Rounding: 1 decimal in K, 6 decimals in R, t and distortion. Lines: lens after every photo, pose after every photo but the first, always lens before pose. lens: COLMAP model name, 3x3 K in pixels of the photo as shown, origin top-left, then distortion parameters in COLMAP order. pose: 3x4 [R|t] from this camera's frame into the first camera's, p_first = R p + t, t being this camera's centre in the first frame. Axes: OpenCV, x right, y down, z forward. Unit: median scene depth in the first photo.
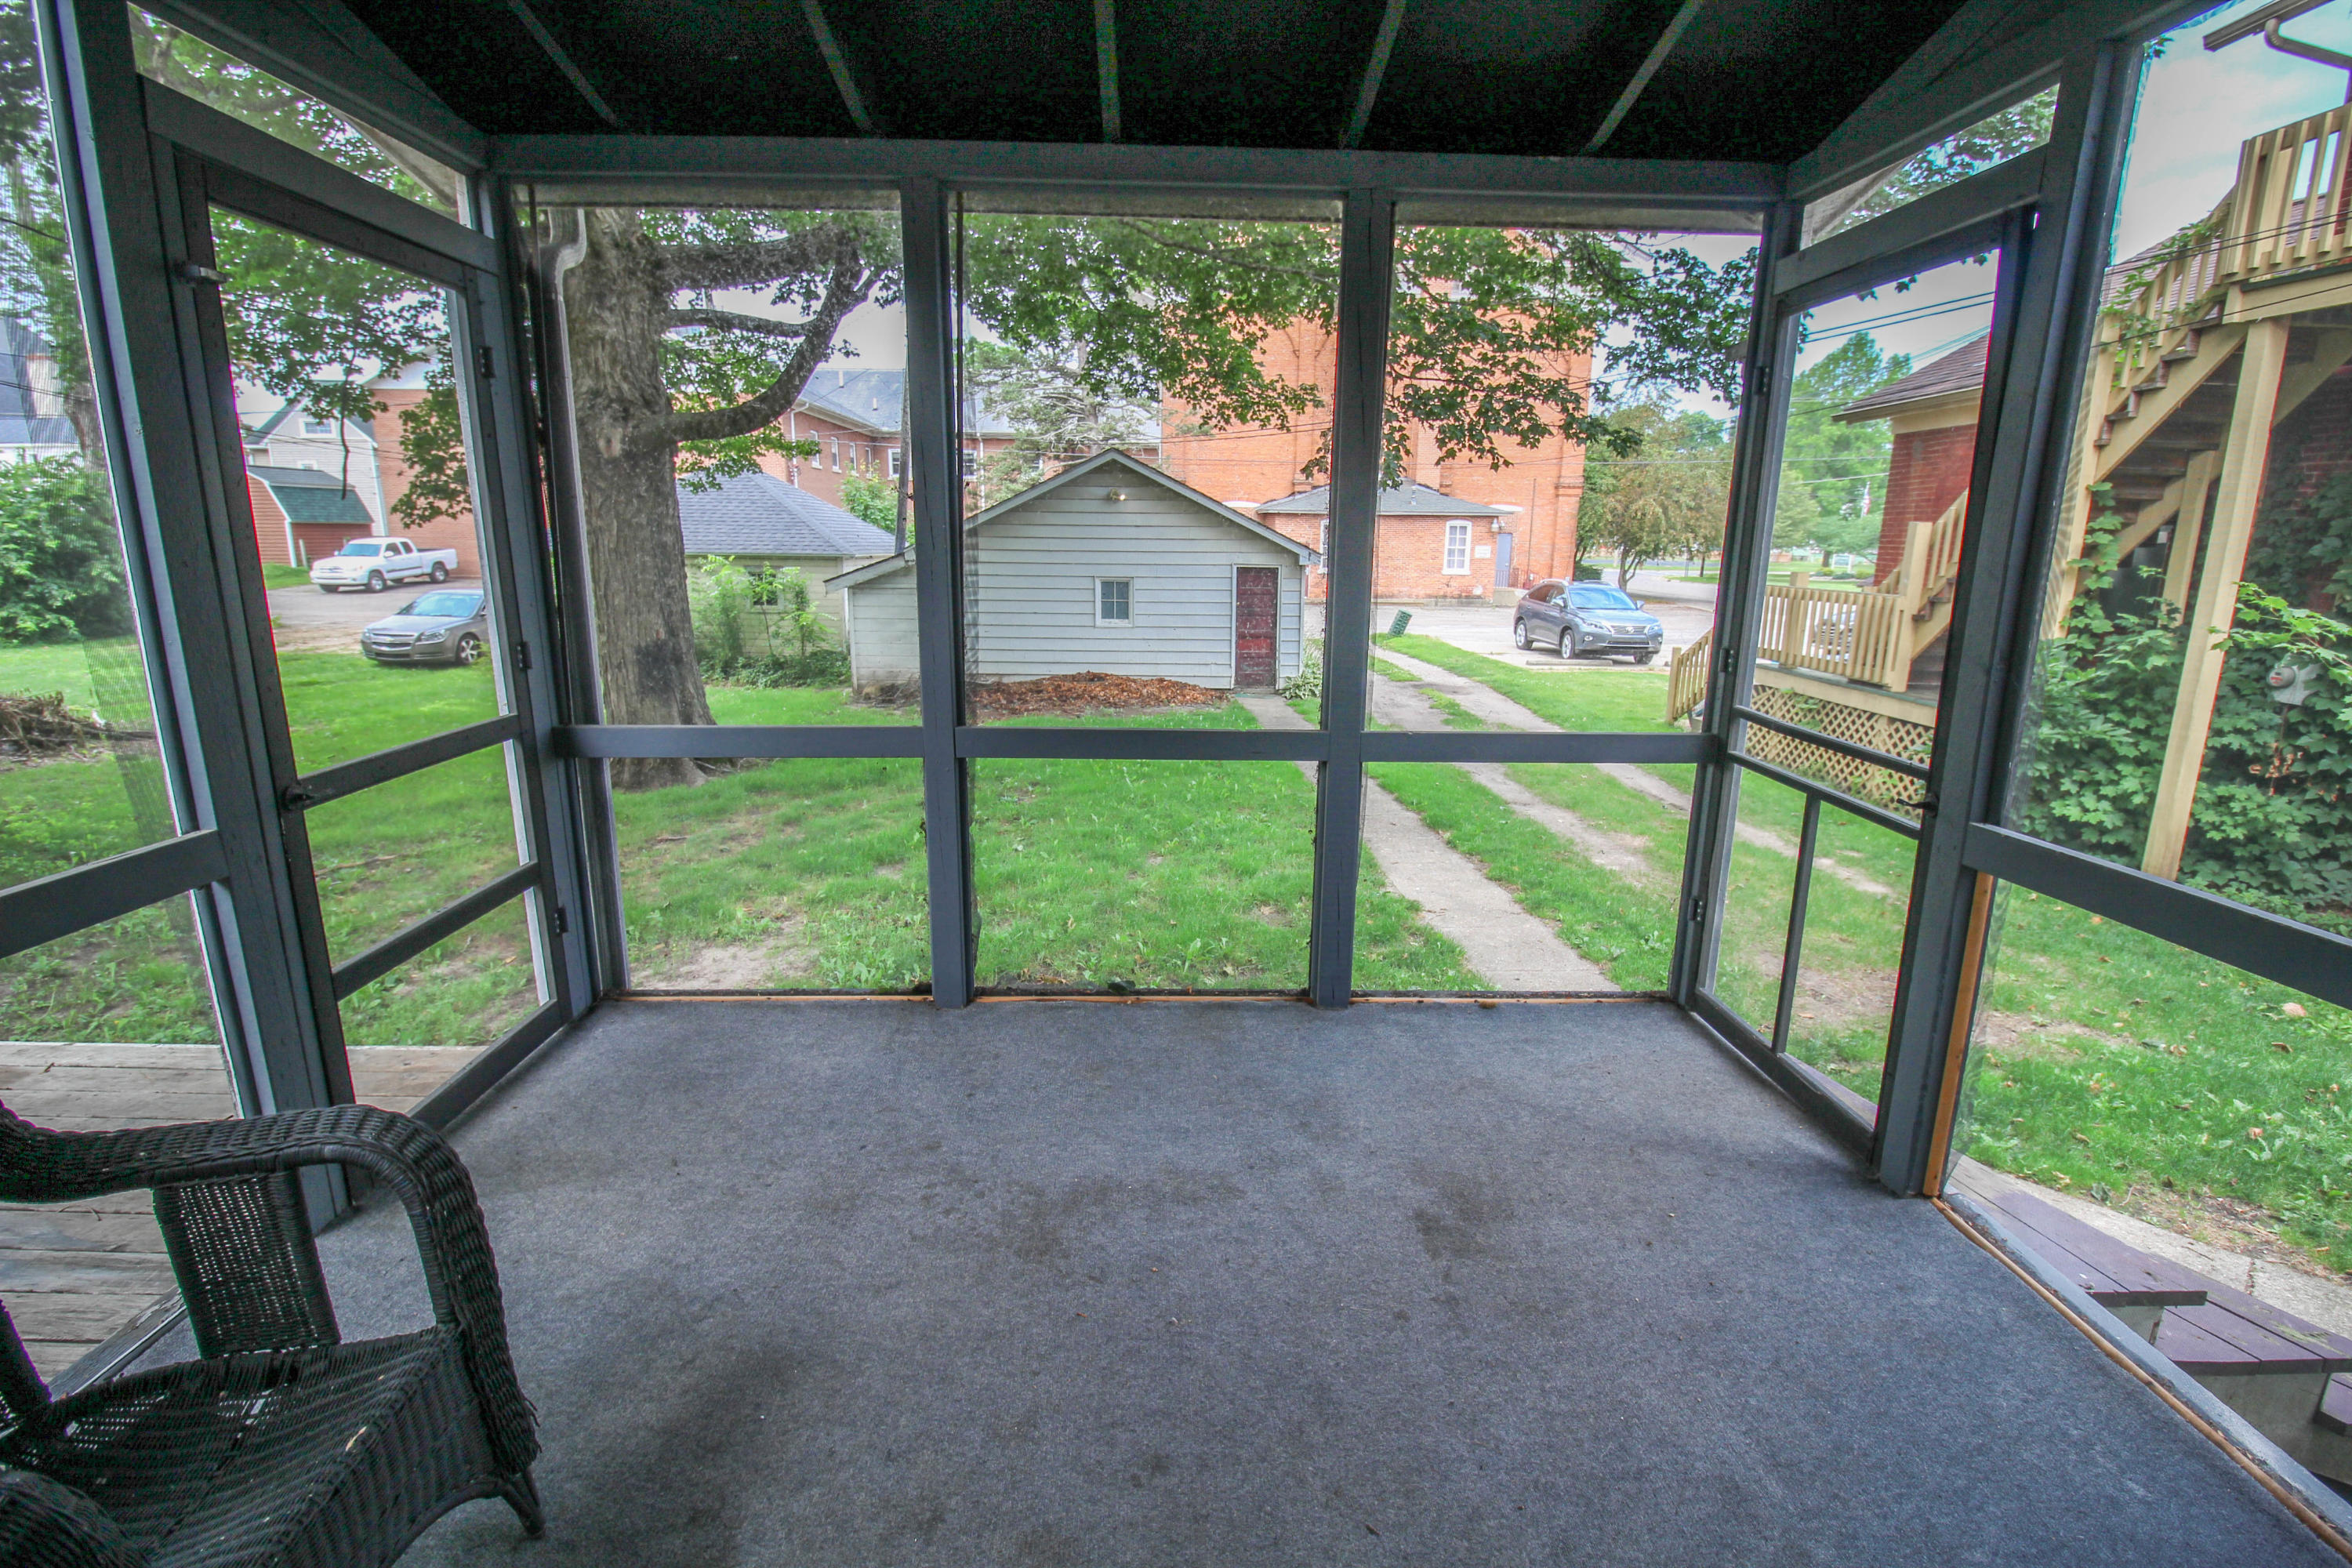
lens RADIAL K [[1102.9, 0, 1187.2], [0, 1102.9, 782.0], [0, 0, 1]] dist [-0.012269, -0.007863]
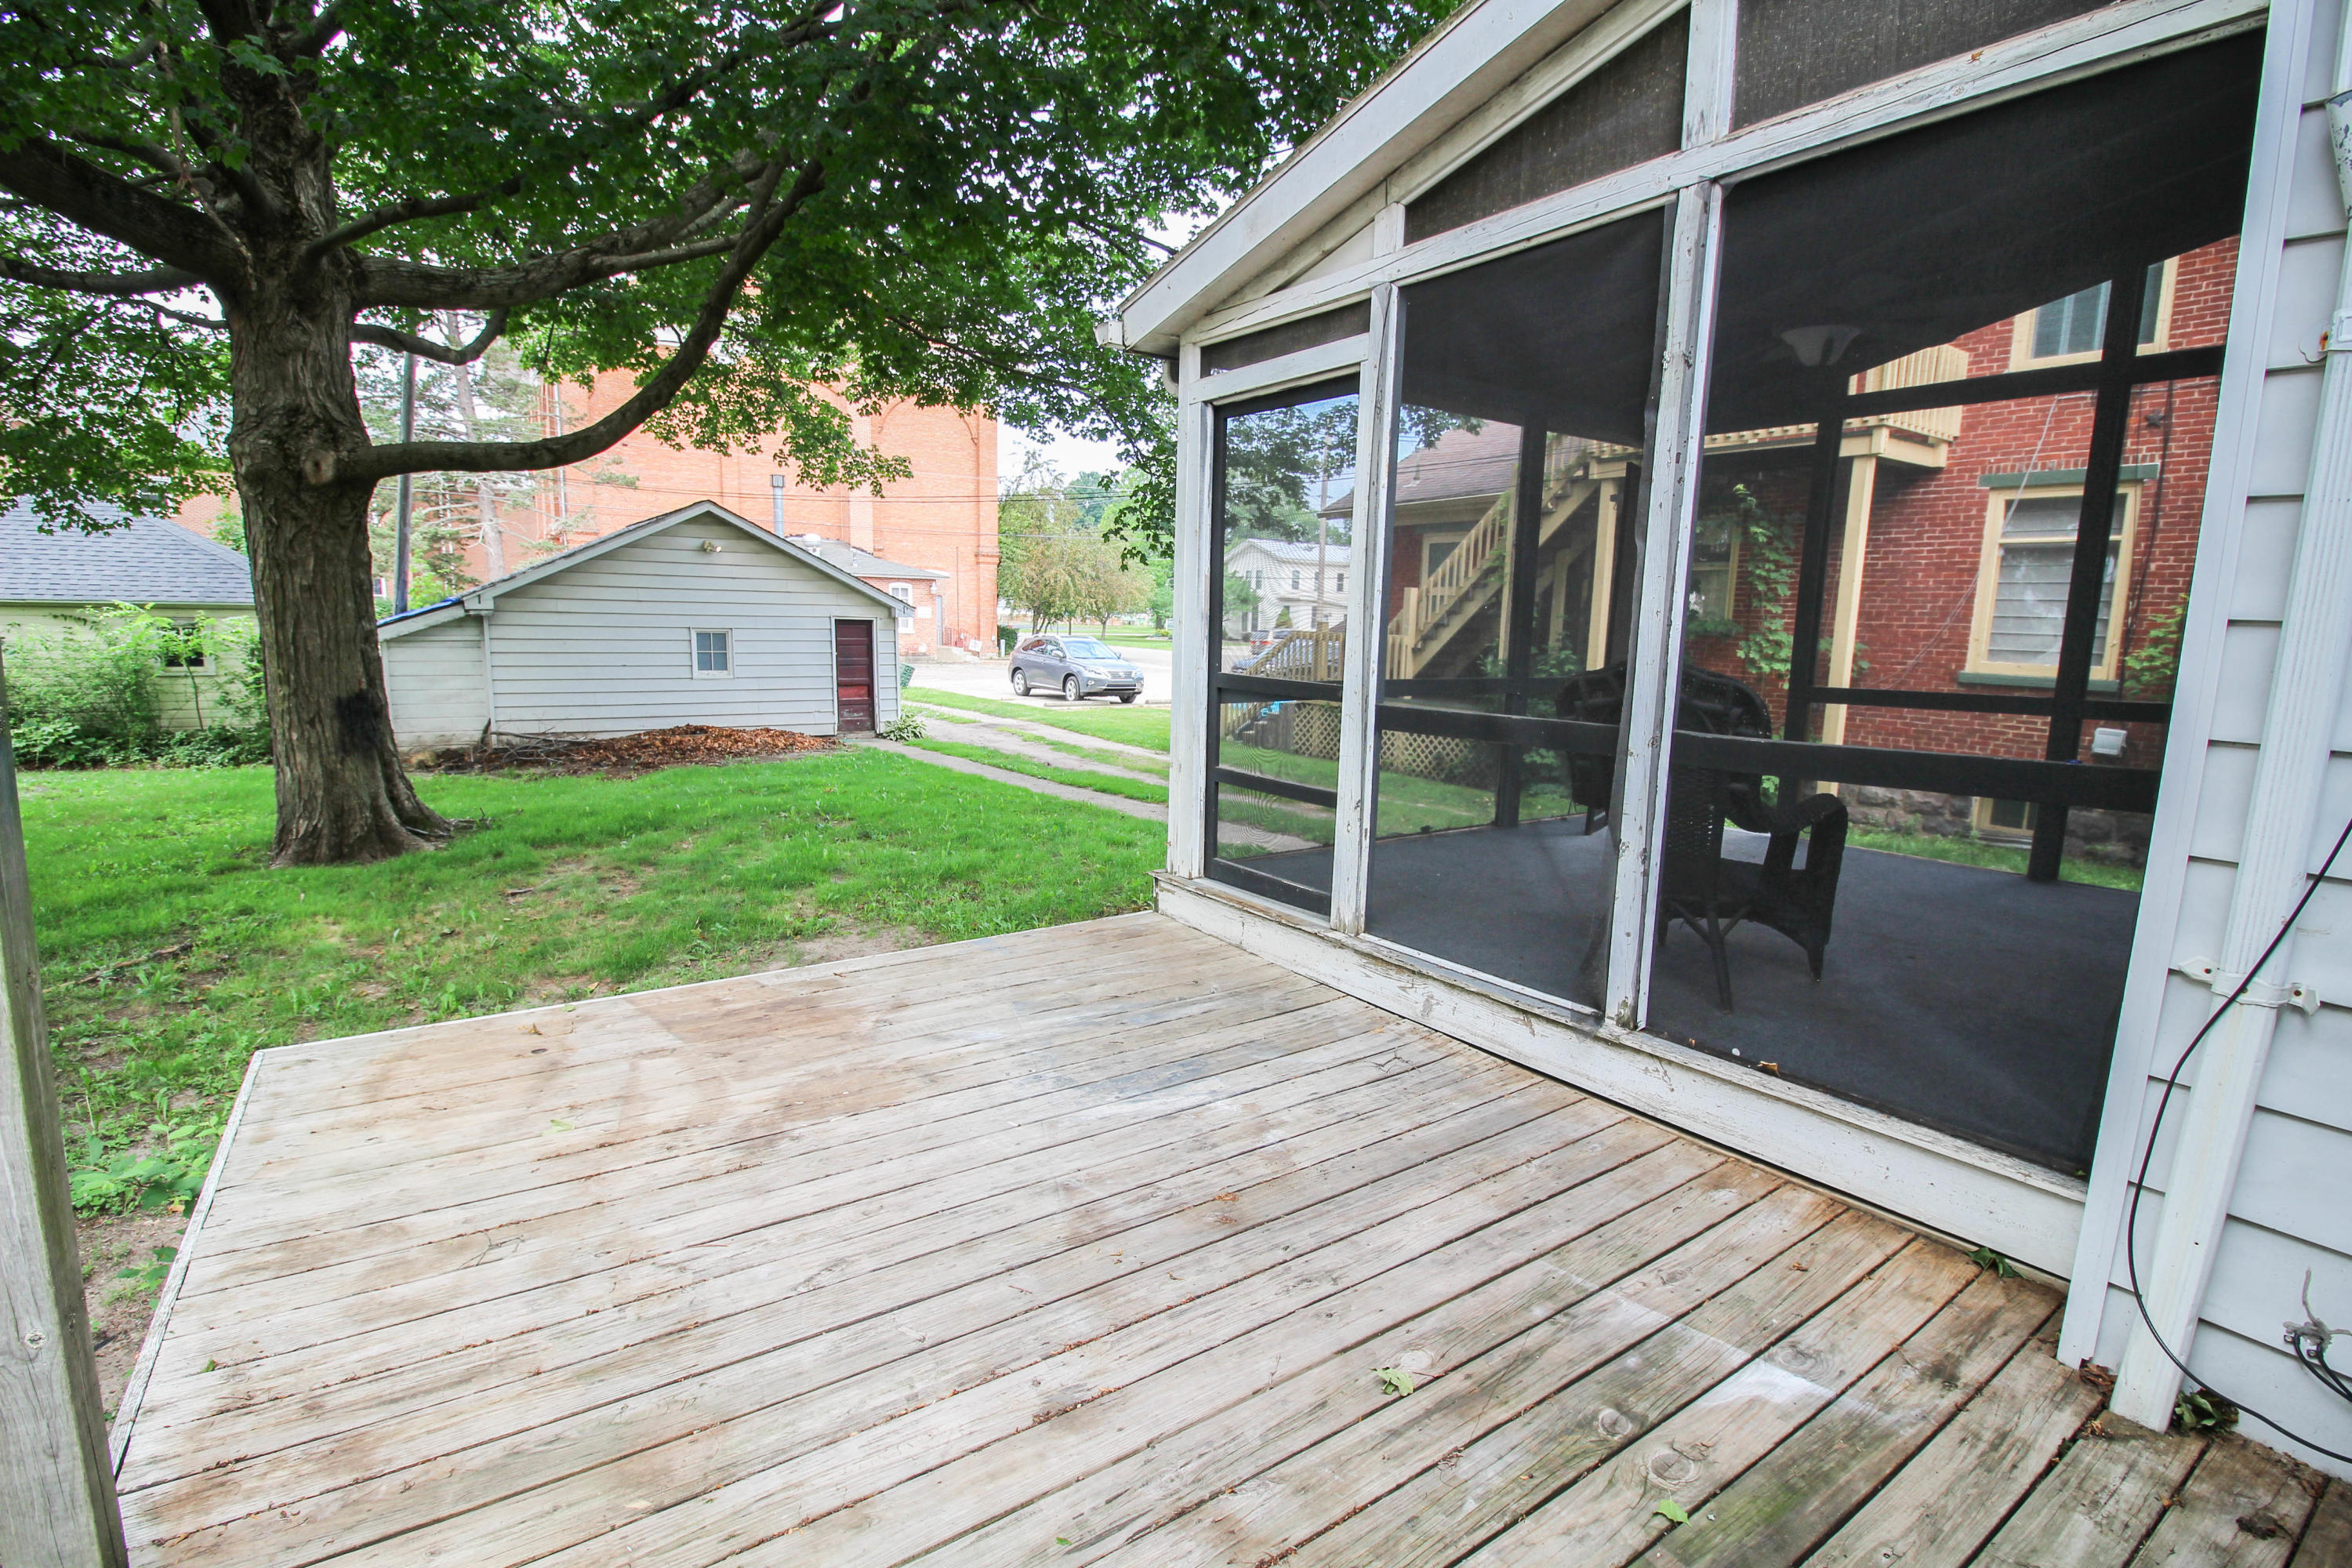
lens RADIAL K [[1102.9, 0, 1185.7], [0, 1102.9, 787.6], [0, 0, 1]] dist [-0.012269, -0.007863]
pose [[0.833262, -0.075612, 0.547684, -0.261794], [0.104397, 0.994302, -0.021562, 0.022908], [-0.542933, 0.075143, 0.836408, -0.053871]]
